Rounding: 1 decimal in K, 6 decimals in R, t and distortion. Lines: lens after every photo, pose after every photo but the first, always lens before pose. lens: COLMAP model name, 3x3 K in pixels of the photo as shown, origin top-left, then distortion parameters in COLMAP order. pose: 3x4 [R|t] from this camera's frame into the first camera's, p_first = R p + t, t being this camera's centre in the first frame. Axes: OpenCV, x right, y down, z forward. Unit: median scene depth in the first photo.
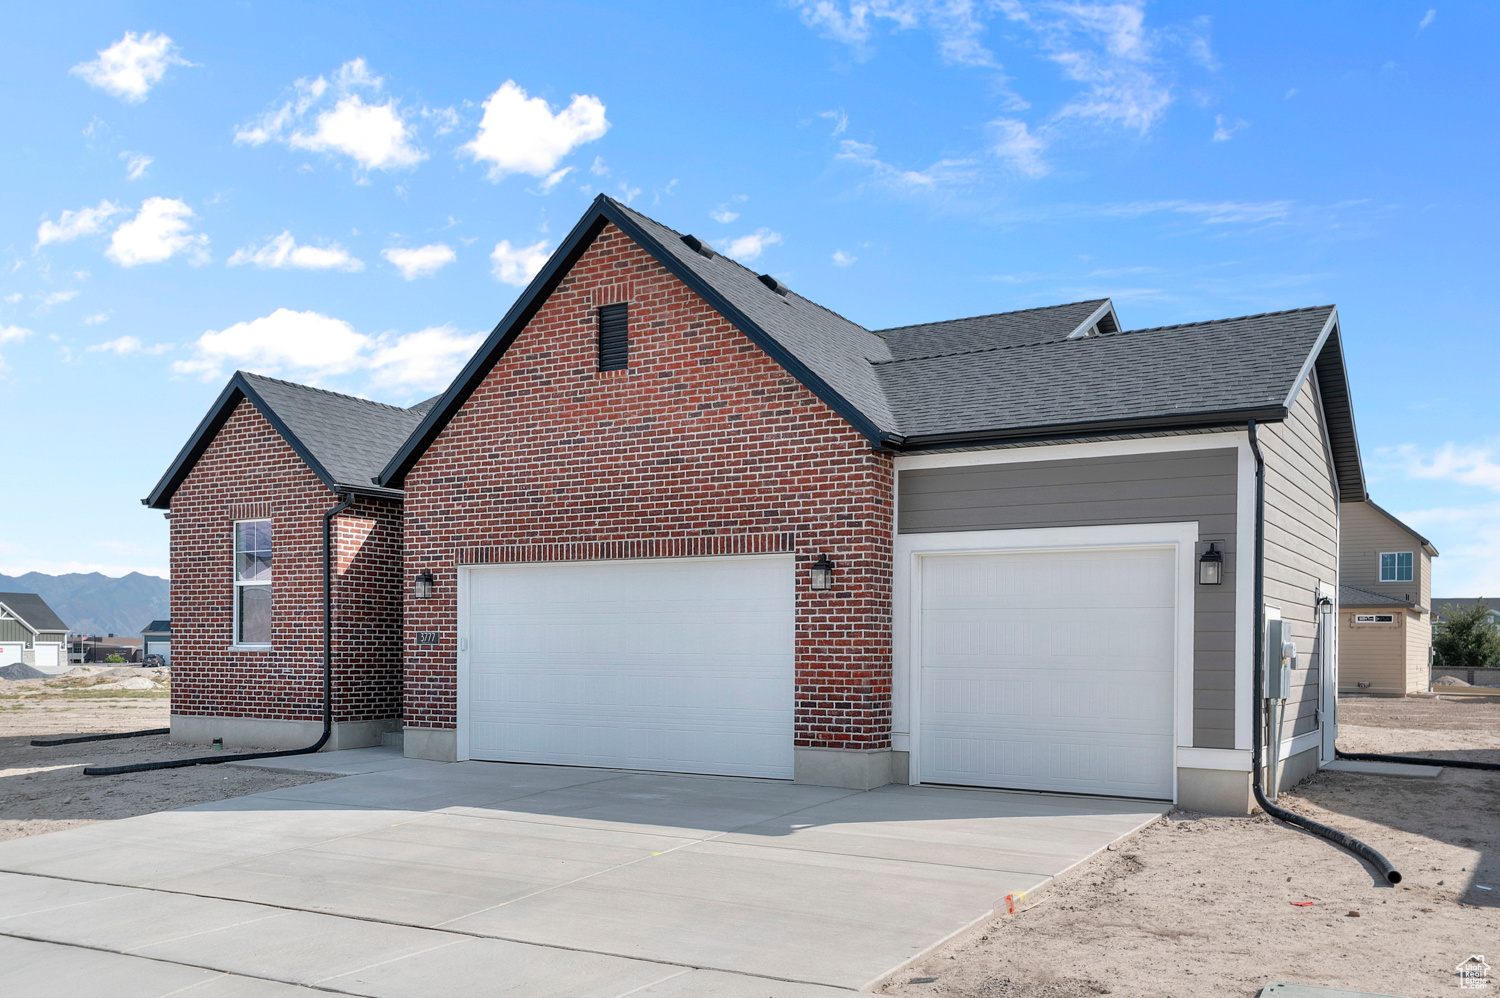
lens RADIAL K [[1258.6, 0, 754.2], [0, 1258.6, 507.7], [0, 0, 1]] dist [0.034531, -0.001932]
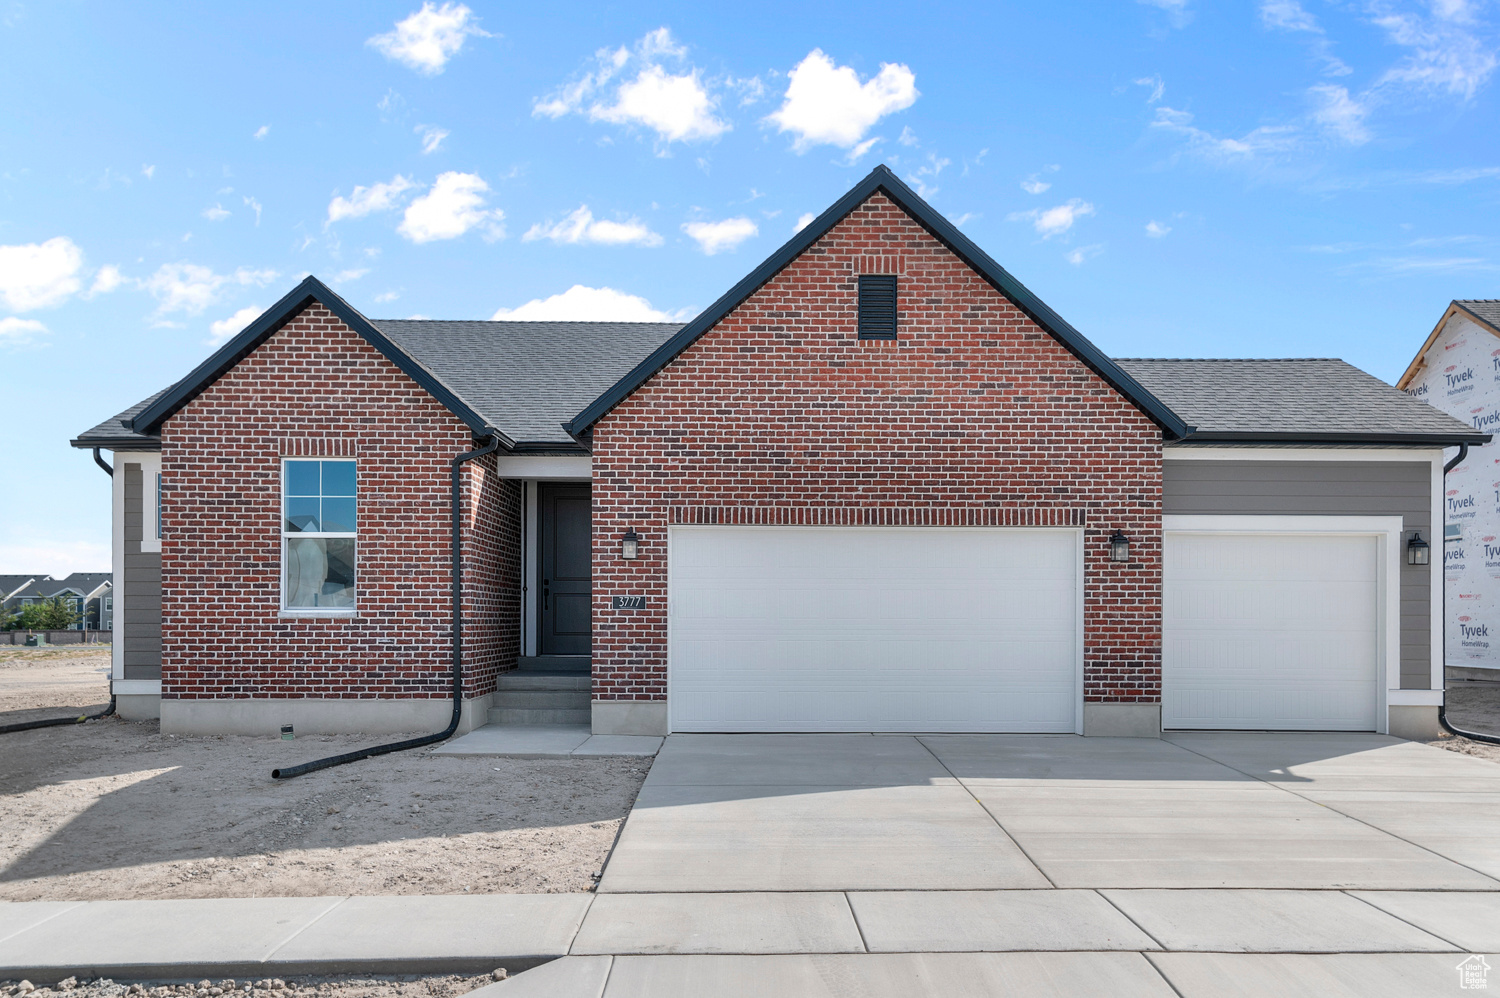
lens RADIAL K [[1105.6, 0, 752.9], [0, 1105.6, 493.2], [0, 0, 1]] dist [0.027450, 0.006068]
pose [[0.853551, 0.056251, 0.517964, -0.657845], [-0.056225, 0.998294, -0.015762, 0.034384], [-0.517967, -0.015669, 0.855257, 0.290498]]
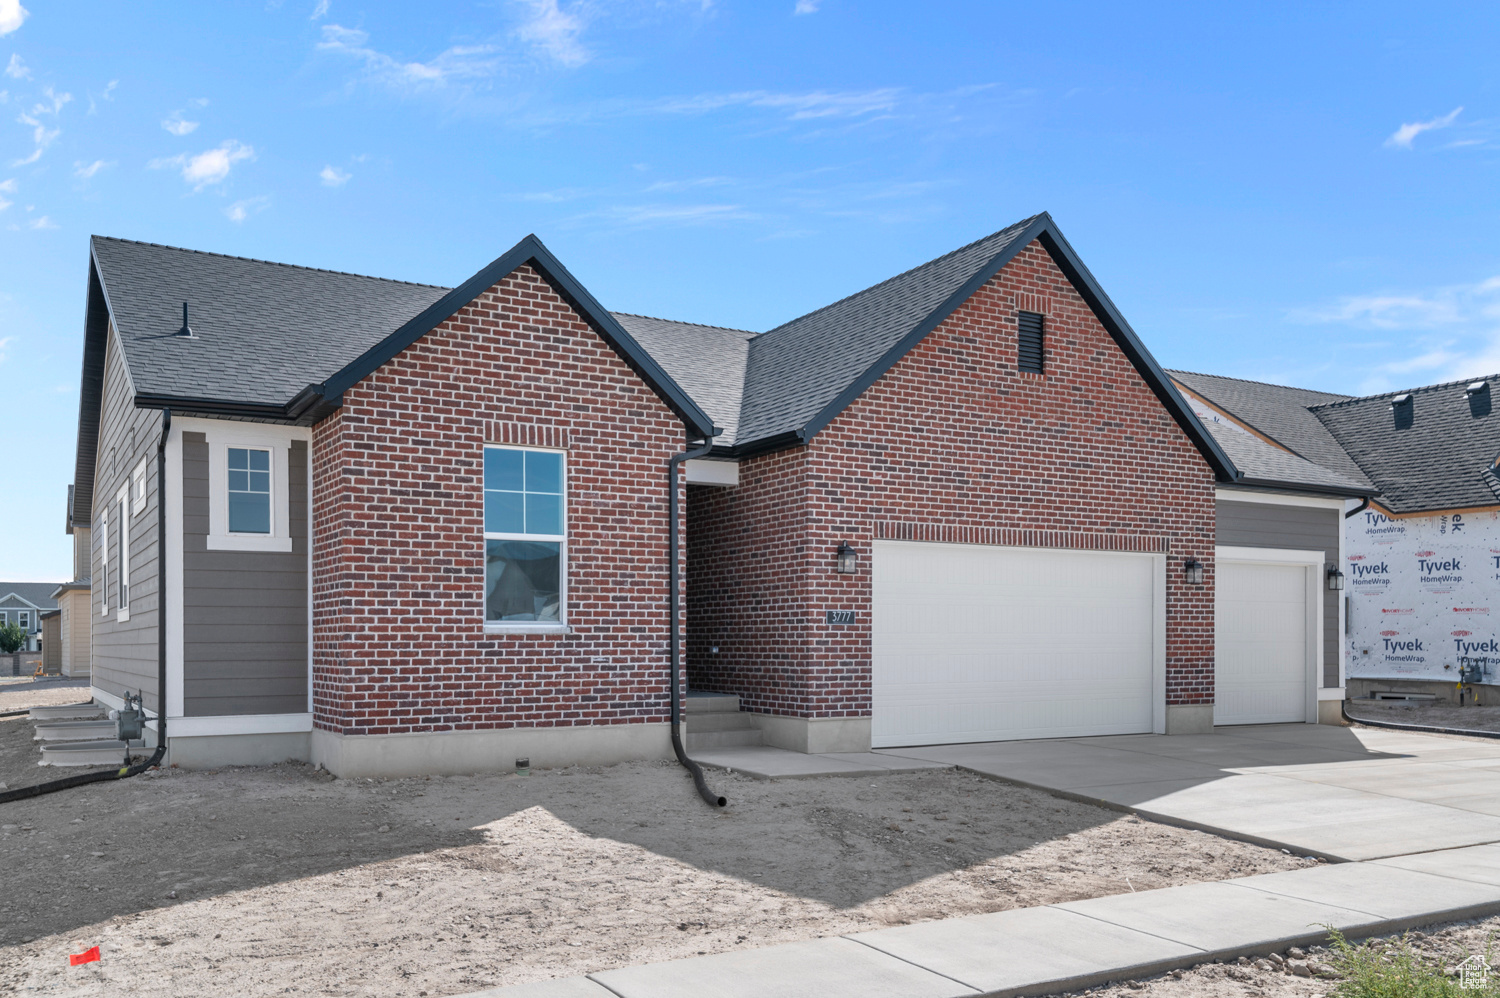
lens RADIAL K [[1258.6, 0, 746.2], [0, 1258.6, 496.0], [0, 0, 1]] dist [0.034531, -0.001932]
pose [[0.487698, 0.093039, 0.868041, -1.175694], [-0.091019, 0.994305, -0.055434, 0.079782], [-0.868255, -0.051973, 0.493389, 0.676921]]
